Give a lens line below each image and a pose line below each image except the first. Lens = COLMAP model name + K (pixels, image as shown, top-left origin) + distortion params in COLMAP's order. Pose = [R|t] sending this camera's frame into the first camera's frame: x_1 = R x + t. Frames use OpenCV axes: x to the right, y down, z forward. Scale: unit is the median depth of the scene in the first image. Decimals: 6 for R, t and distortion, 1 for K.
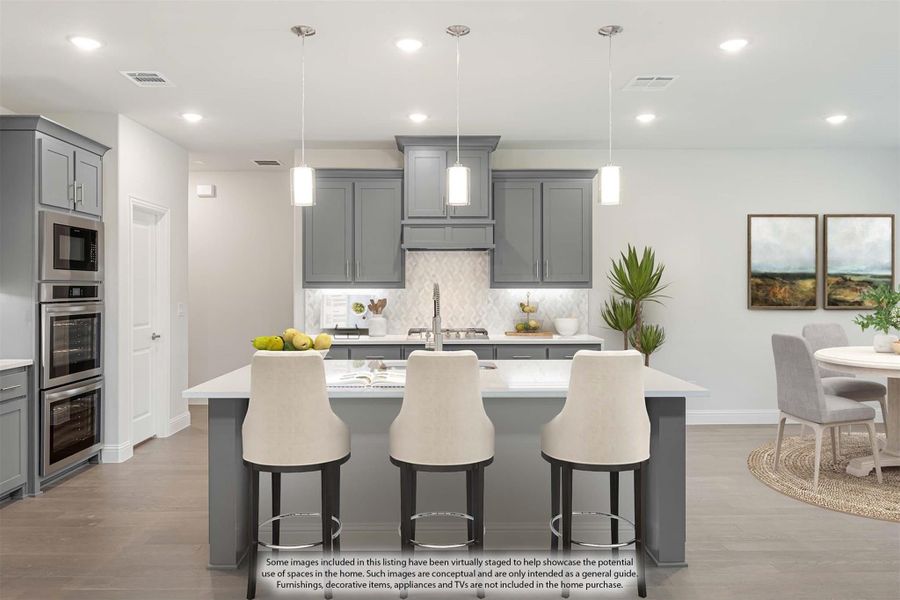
lens RADIAL K [[628.7, 0, 430.6], [0, 628.7, 286.3], [0, 0, 1]] dist [0.002556, 0.000834]
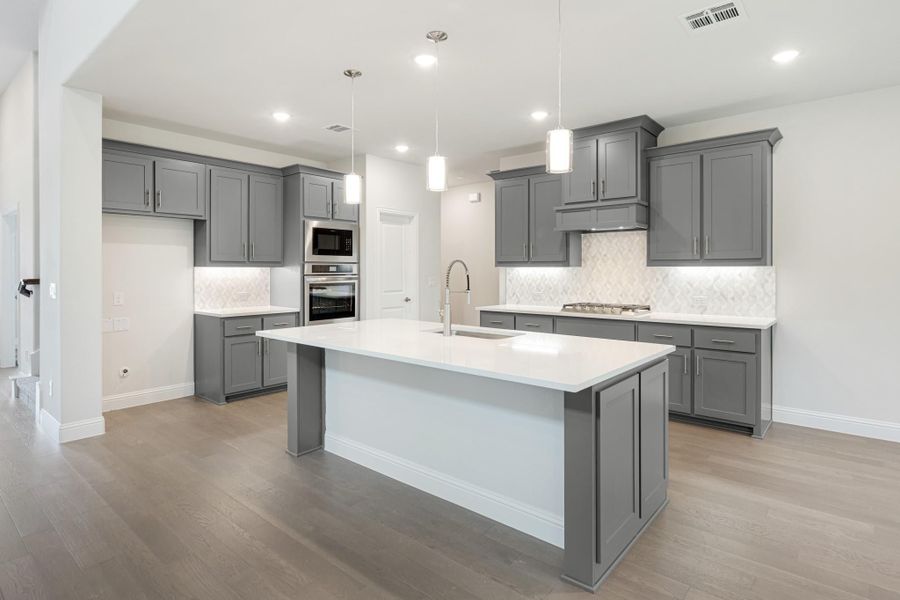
lens RADIAL K [[474.1, 0, 451.2], [0, 474.1, 270.6], [0, 0, 1]] dist [-0.003690, -0.000510]
pose [[0.758495, 0.001864, -0.651676, 0.366310], [0.000722, 0.999993, 0.003700, 0.007154], [0.651679, -0.003276, 0.758488, 0.217737]]
